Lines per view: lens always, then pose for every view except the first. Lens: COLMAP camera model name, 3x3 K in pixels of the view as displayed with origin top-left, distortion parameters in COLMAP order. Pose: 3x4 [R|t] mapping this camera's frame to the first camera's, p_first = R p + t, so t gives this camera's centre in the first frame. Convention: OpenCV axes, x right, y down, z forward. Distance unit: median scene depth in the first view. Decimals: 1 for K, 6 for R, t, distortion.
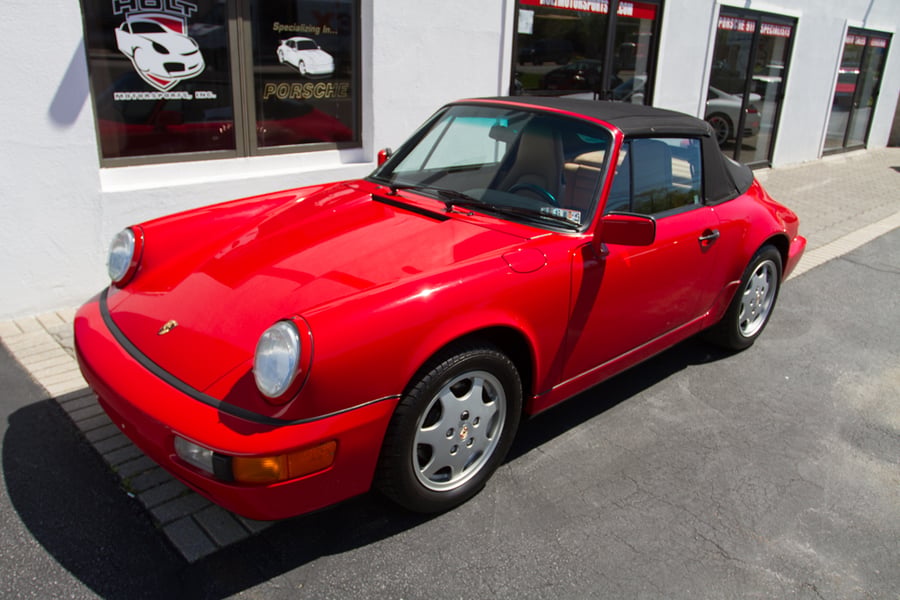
lens RADIAL K [[714.8, 0, 451.1], [0, 714.8, 300.0], [0, 0, 1]] dist [-0.015567, -0.002903]
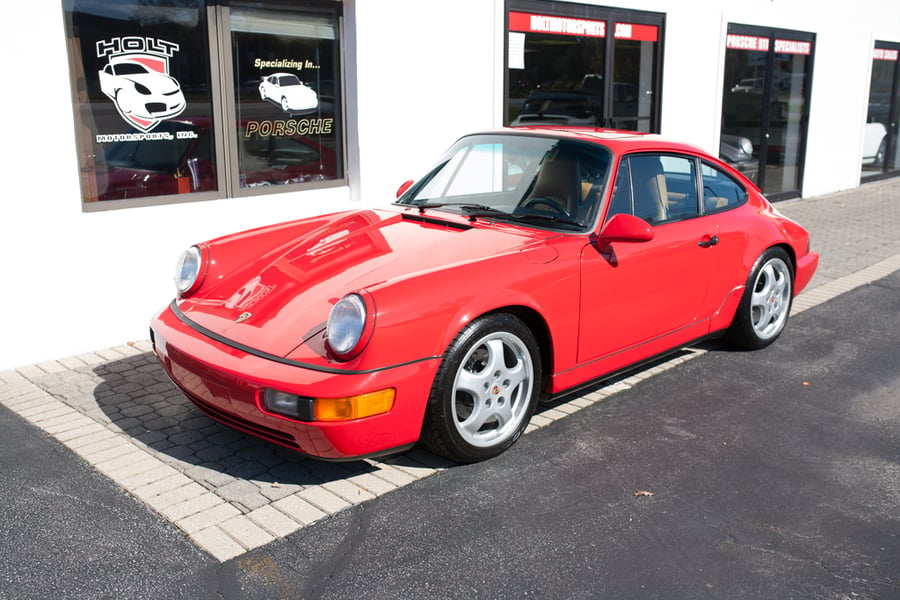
lens RADIAL K [[890.3, 0, 449.2], [0, 890.3, 298.0], [0, 0, 1]] dist [-0.023468, 0.000000]
pose [[0.999027, -0.041846, 0.013931, -0.017476], [0.043046, 0.993903, -0.101511, 0.063426], [-0.009598, 0.102012, 0.994737, -0.160761]]
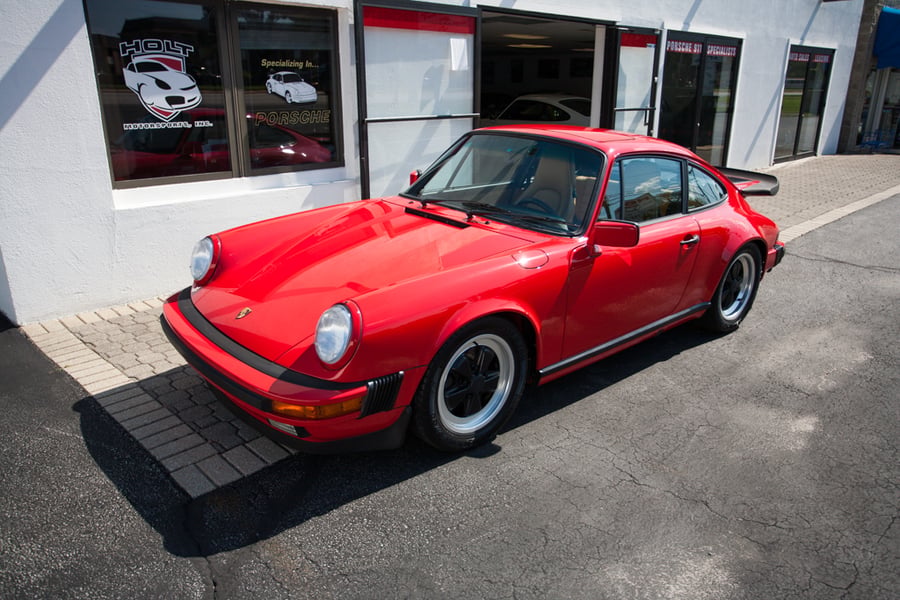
lens RADIAL K [[681.2, 0, 456.0], [0, 681.2, 300.6], [0, 0, 1]] dist [-0.009704, 0.010692]
pose [[0.999379, -0.034658, 0.006402, 0.043218], [0.034797, 0.999130, -0.022974, 0.034612], [-0.005600, 0.023183, 0.999716, -0.087536]]
